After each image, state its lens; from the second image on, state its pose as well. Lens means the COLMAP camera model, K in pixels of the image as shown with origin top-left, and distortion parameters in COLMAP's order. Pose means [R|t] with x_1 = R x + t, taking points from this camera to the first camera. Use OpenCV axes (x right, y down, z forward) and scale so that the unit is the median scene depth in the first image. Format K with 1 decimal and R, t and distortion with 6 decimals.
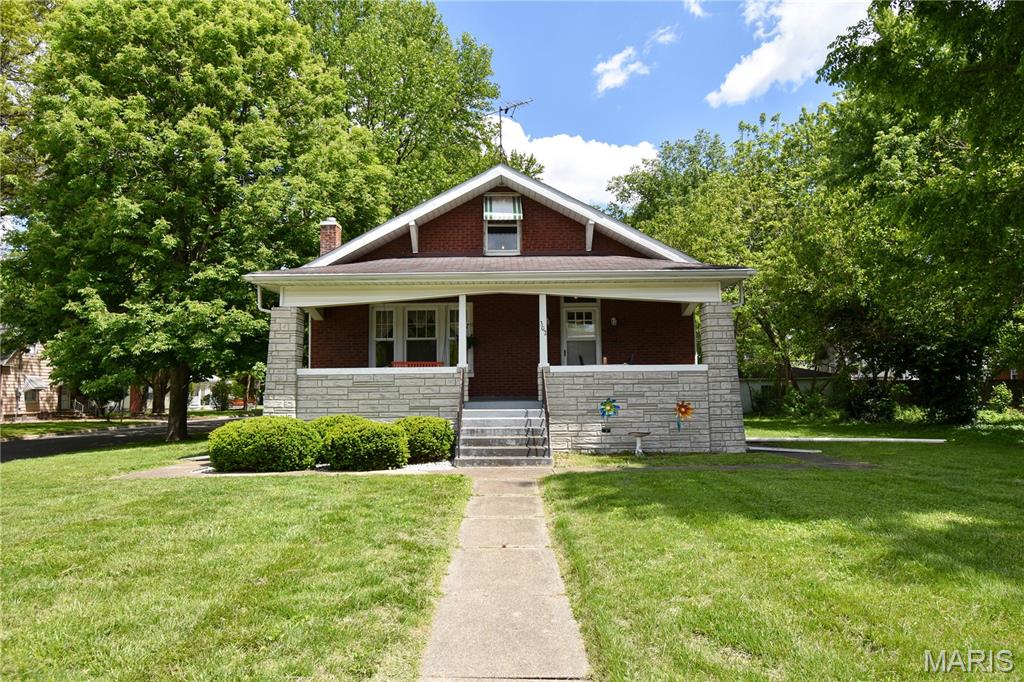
lens RADIAL K [[637.7, 0, 513.5], [0, 637.7, 337.3], [0, 0, 1]] dist [0.008232, -0.023365]
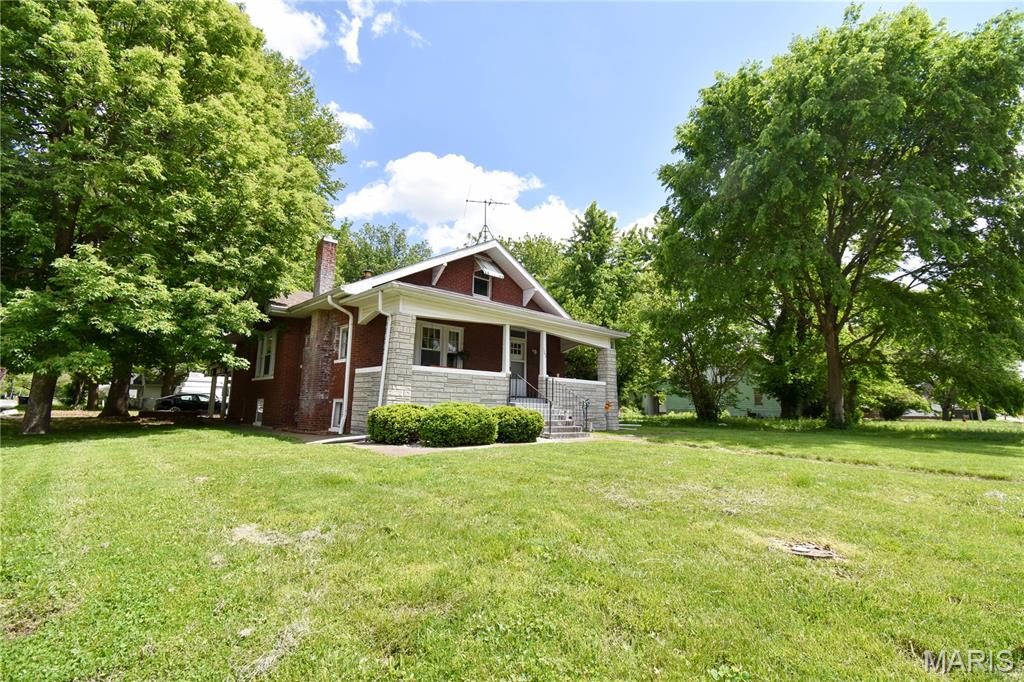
lens RADIAL K [[449.9, 0, 513.7], [0, 449.9, 334.5], [0, 0, 1]] dist [0.022708, -0.028019]
pose [[0.726201, 0.131024, 0.674881, -0.794386], [-0.084546, 0.991240, -0.101468, 0.062851], [-0.682264, 0.016627, 0.730917, 0.237158]]
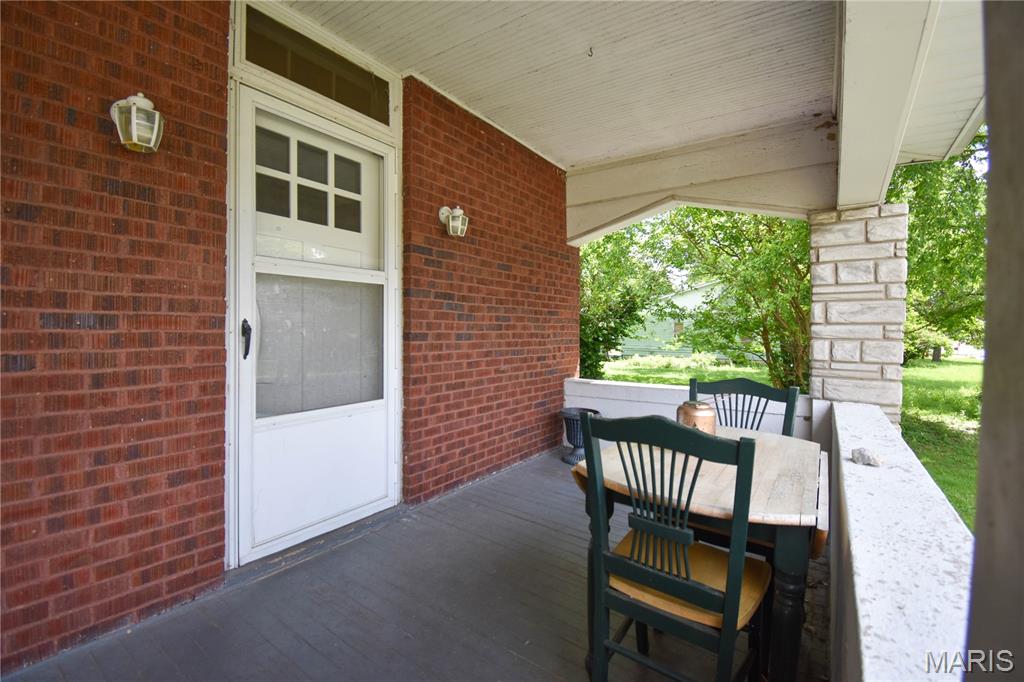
lens RADIAL K [[449.9, 0, 513.7], [0, 449.9, 334.5], [0, 0, 1]] dist [0.022708, -0.028019]
pose [[0.565668, 0.010213, 0.824570, 0.020162], [-0.093944, 0.994212, 0.052133, 0.012113], [-0.819265, -0.106954, 0.563353, 1.043329]]
